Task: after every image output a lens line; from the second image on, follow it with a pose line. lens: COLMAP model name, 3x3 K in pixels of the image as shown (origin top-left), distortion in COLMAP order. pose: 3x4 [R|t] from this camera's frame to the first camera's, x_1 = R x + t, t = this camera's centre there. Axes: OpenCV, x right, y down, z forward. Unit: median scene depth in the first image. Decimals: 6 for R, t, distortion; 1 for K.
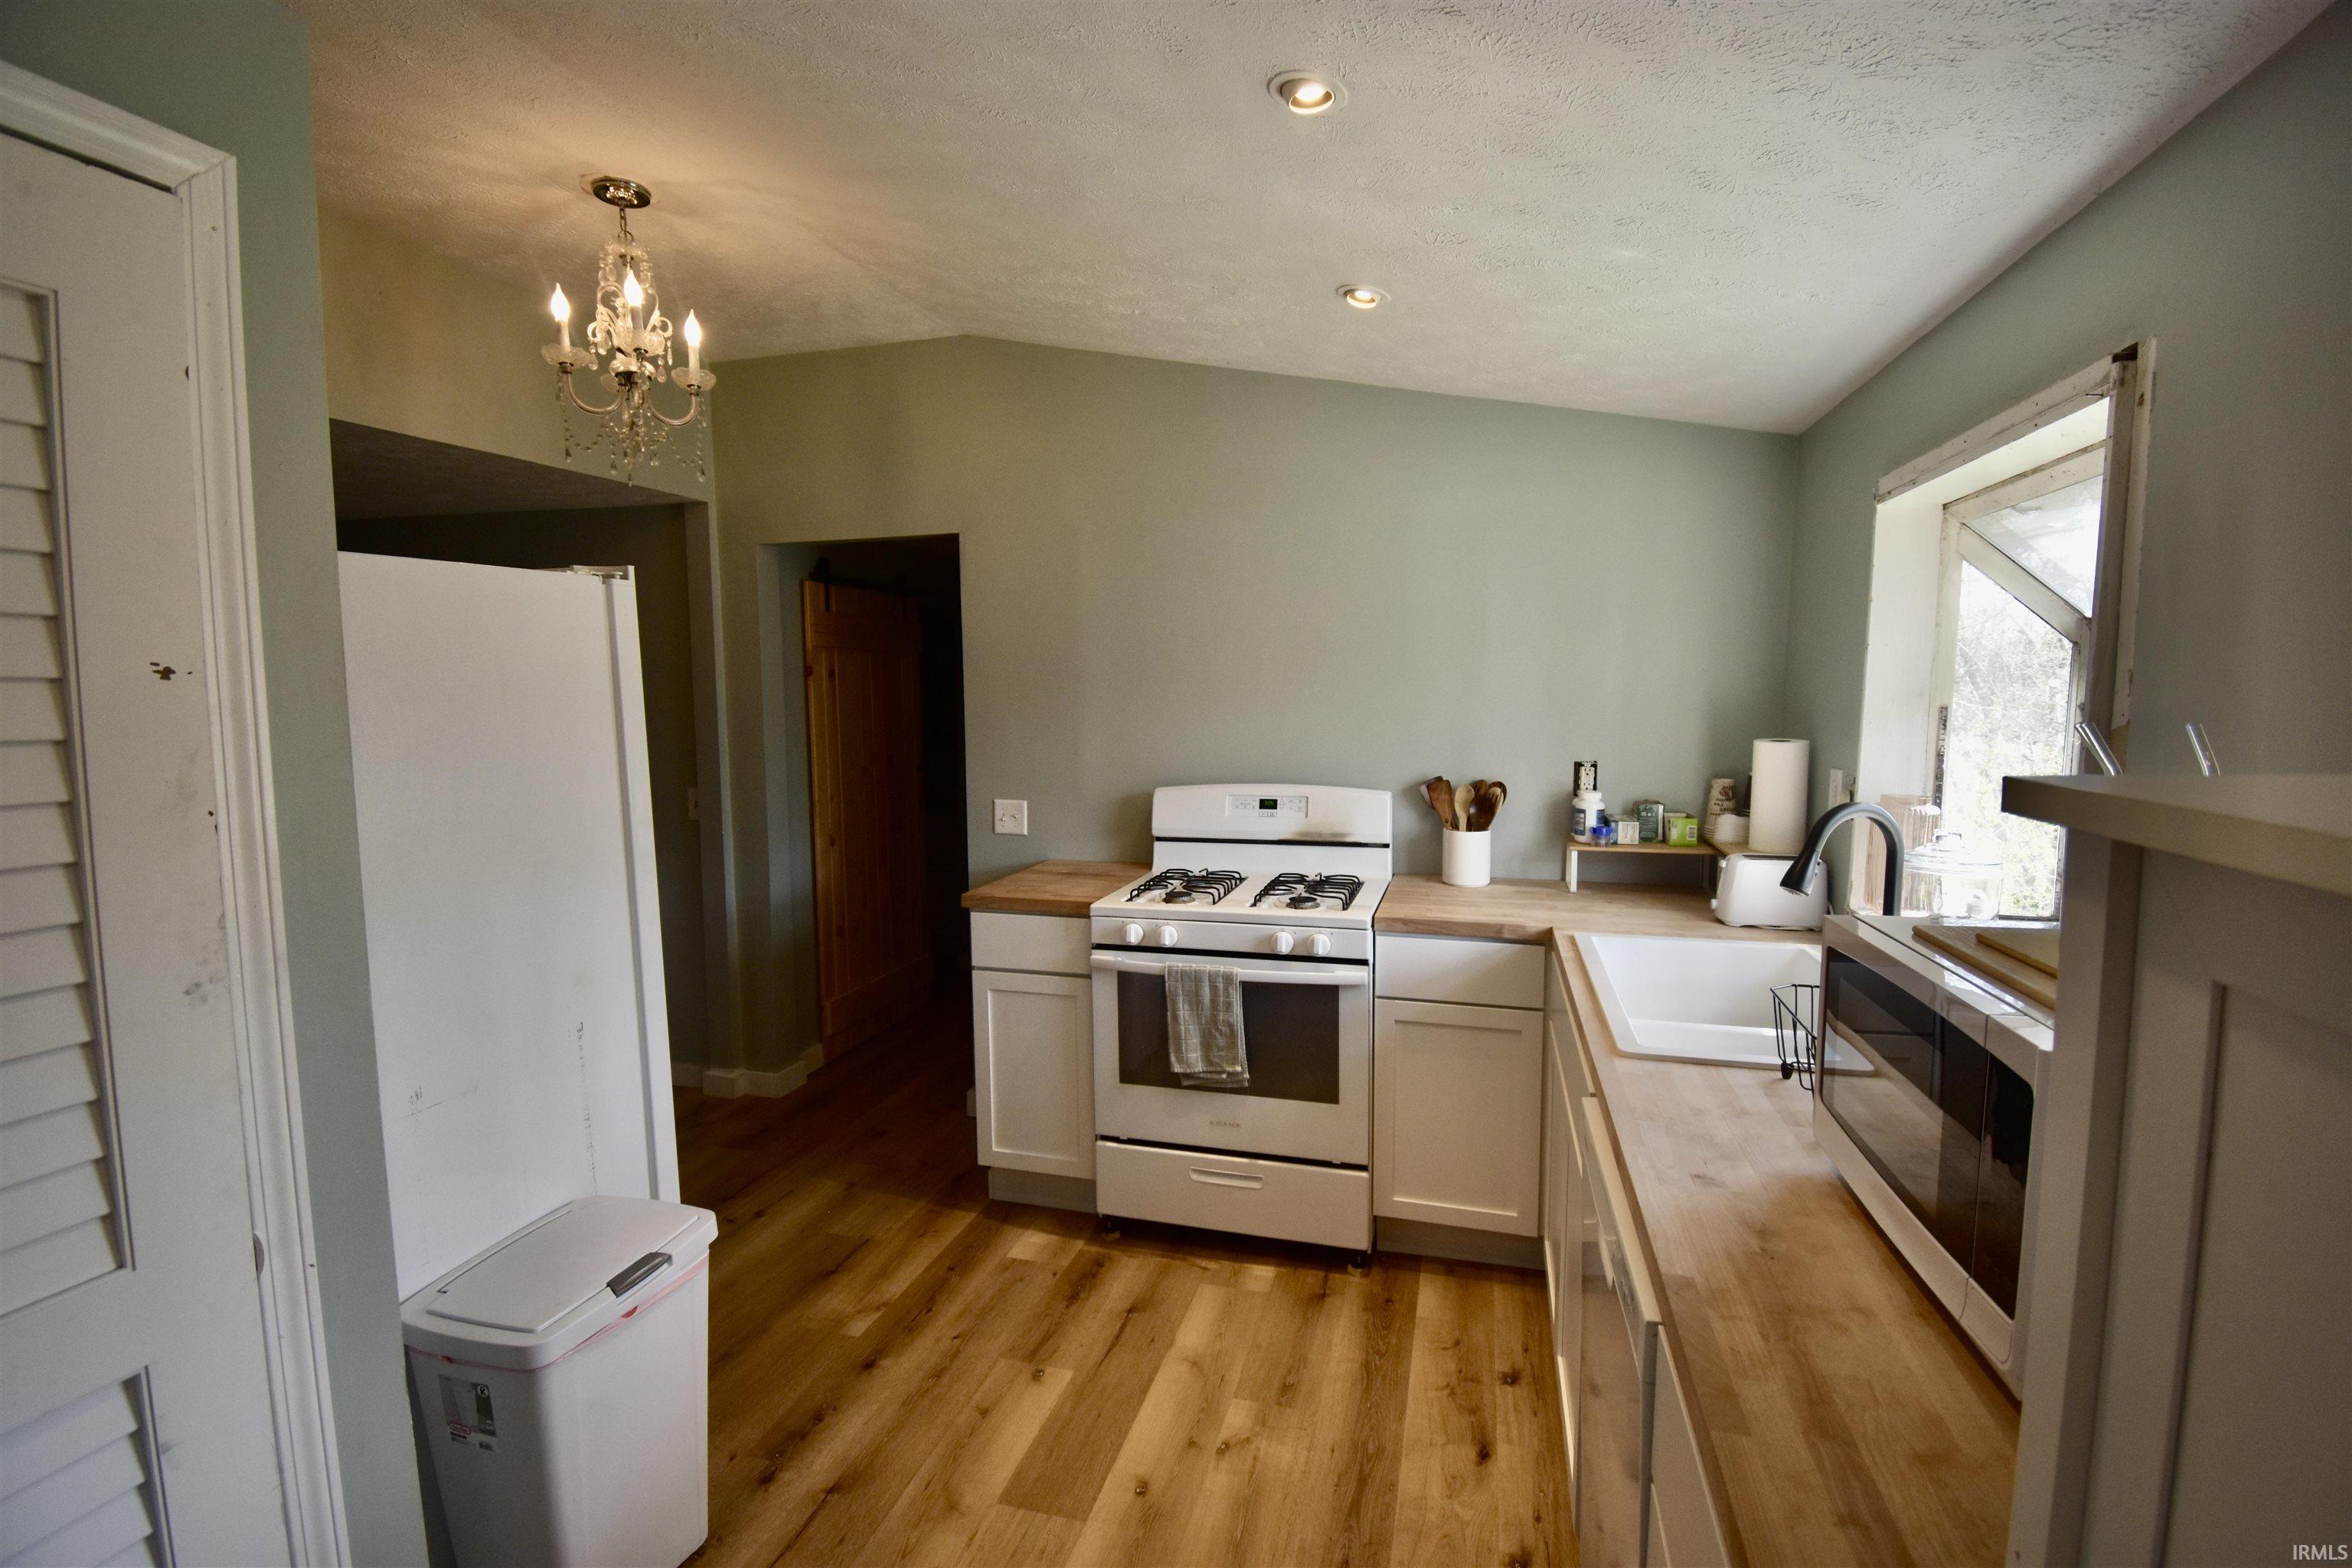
lens RADIAL K [[1025.7, 0, 1182.0], [0, 1025.7, 784.0], [0, 0, 1]] dist [0.019619, -0.026087]
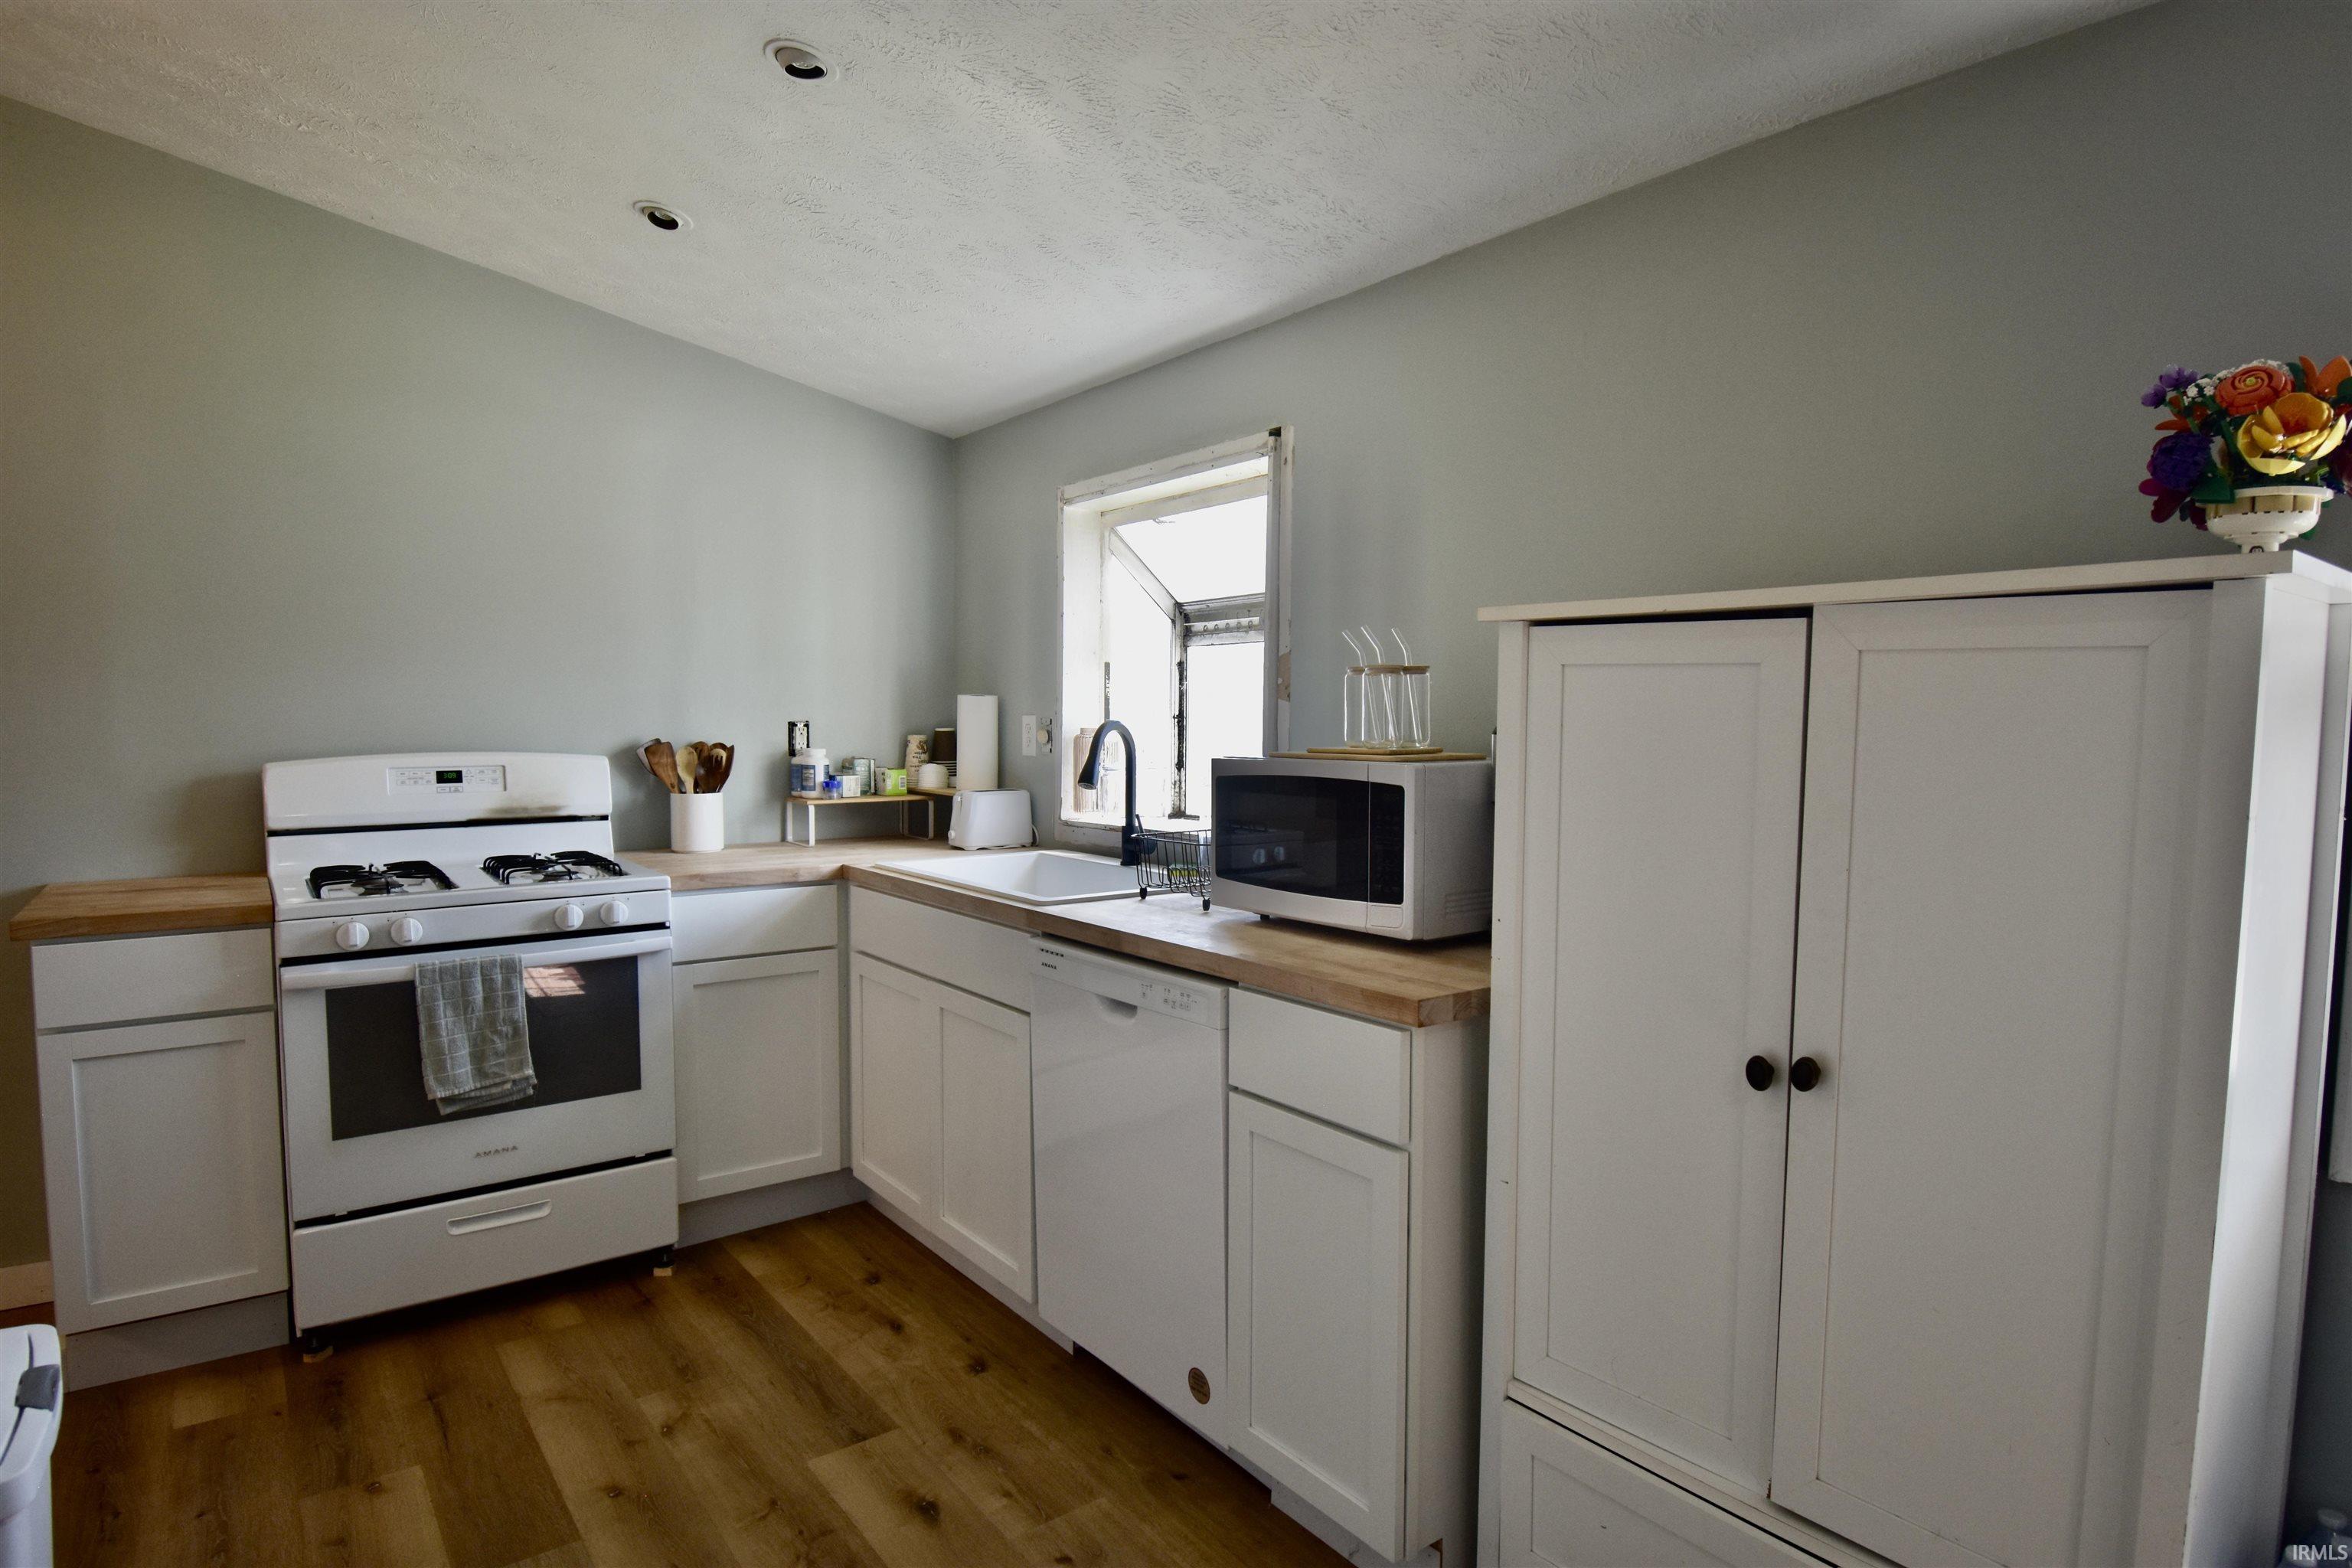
lens RADIAL K [[1287.1, 0, 1178.4], [0, 1287.1, 774.7], [0, 0, 1]] dist [-0.026748, -0.000798]
pose [[0.603793, -0.024846, 0.796754, -0.437975], [0.062967, 0.997878, -0.016599, 0.084158], [-0.794651, 0.060192, 0.604076, -0.062562]]
